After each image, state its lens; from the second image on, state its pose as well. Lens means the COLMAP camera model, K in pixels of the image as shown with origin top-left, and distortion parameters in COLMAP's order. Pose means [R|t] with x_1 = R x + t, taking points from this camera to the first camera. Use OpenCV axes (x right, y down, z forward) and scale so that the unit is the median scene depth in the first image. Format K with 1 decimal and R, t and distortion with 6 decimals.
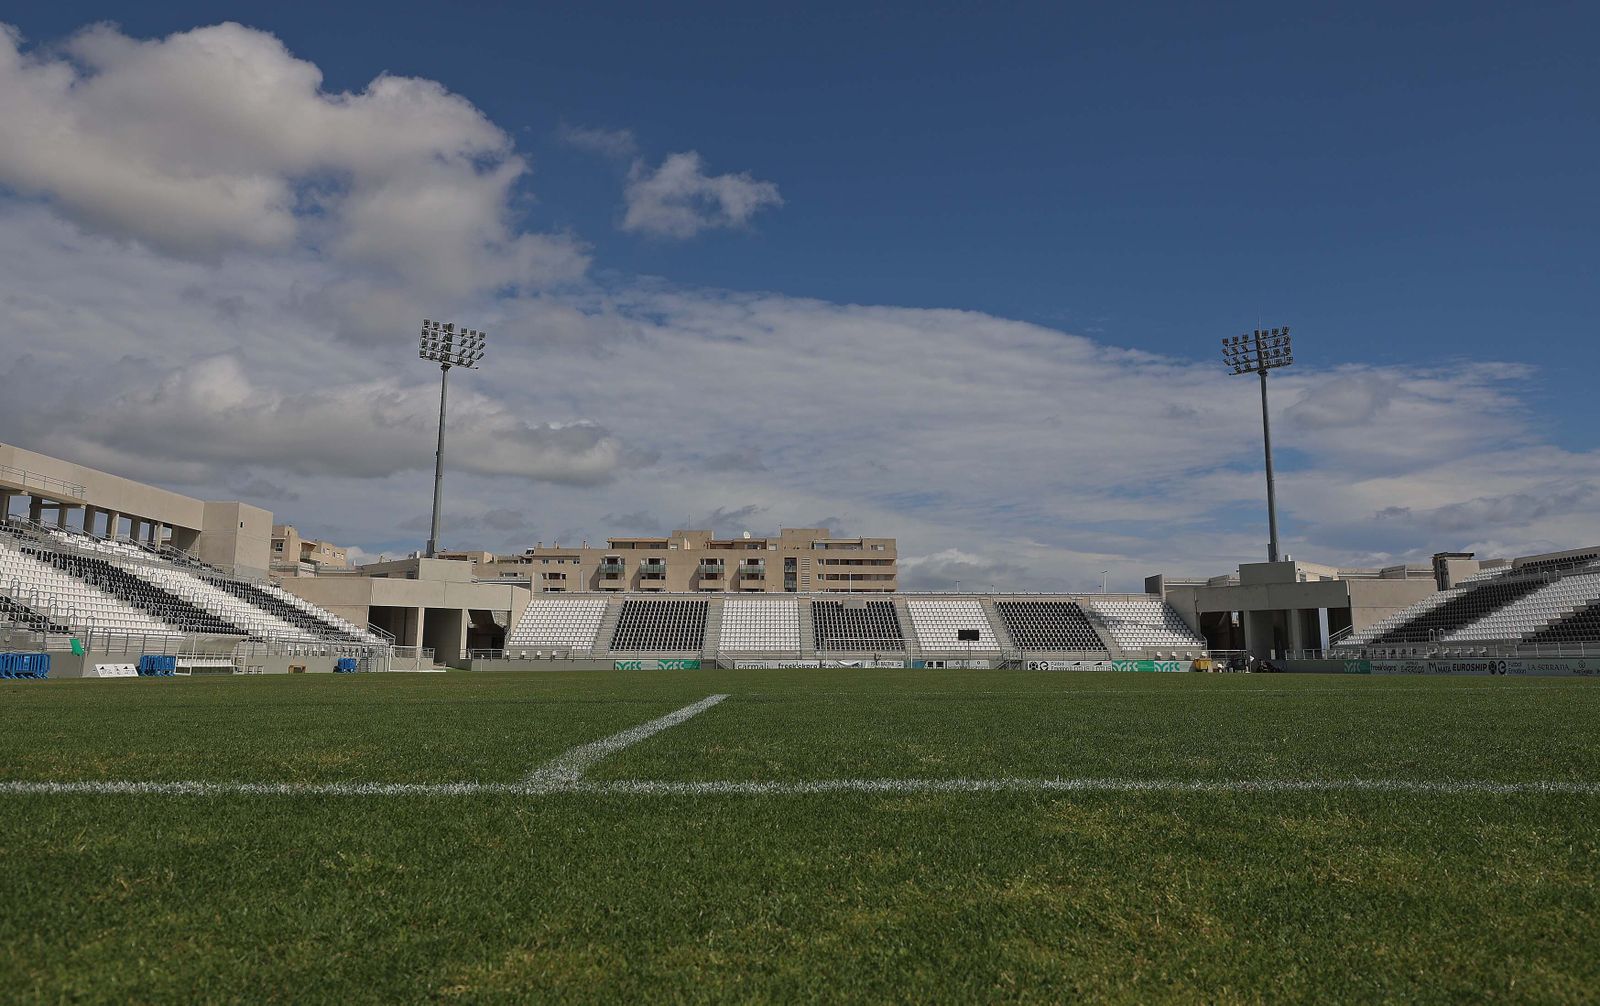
lens RADIAL K [[1142.5, 0, 804.7], [0, 1142.5, 462.0], [0, 0, 1]] dist [0.002181, 0.016524]
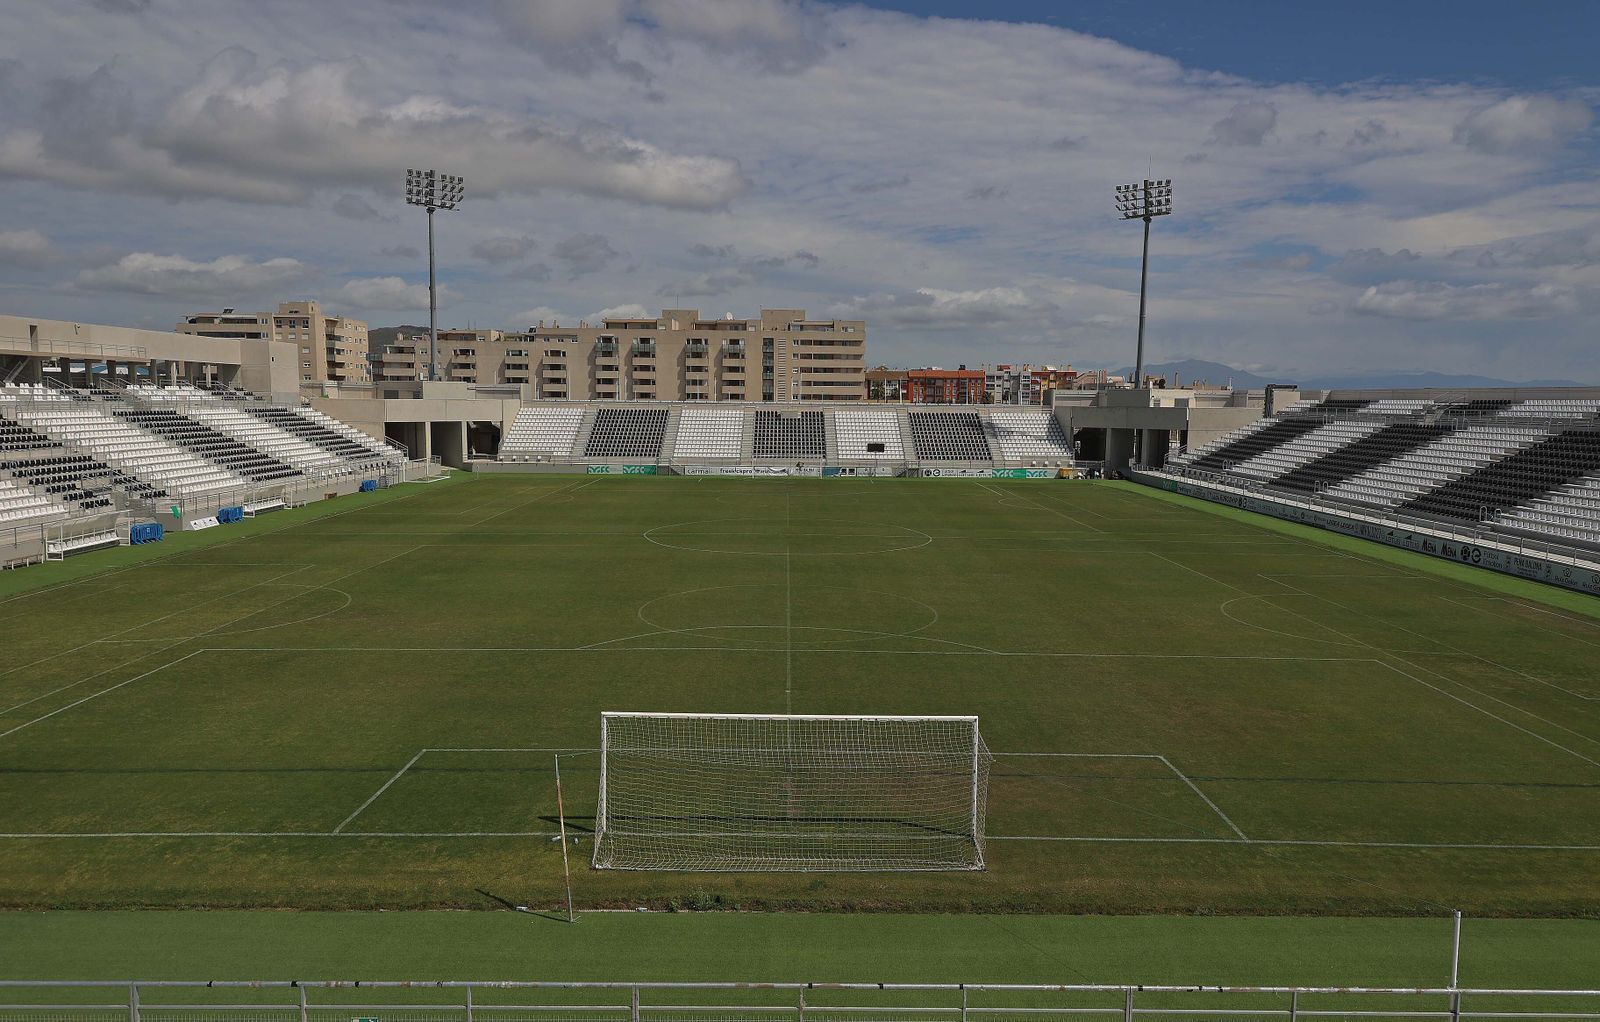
lens RADIAL K [[1111.5, 0, 804.0], [0, 1111.5, 523.7], [0, 0, 1]] dist [0.008466, 0.012037]
pose [[0.999822, 0.010260, -0.015837, 0.081287], [-0.005300, 0.958164, 0.286171, -0.103895], [0.018111, -0.286036, 0.958048, -0.153022]]
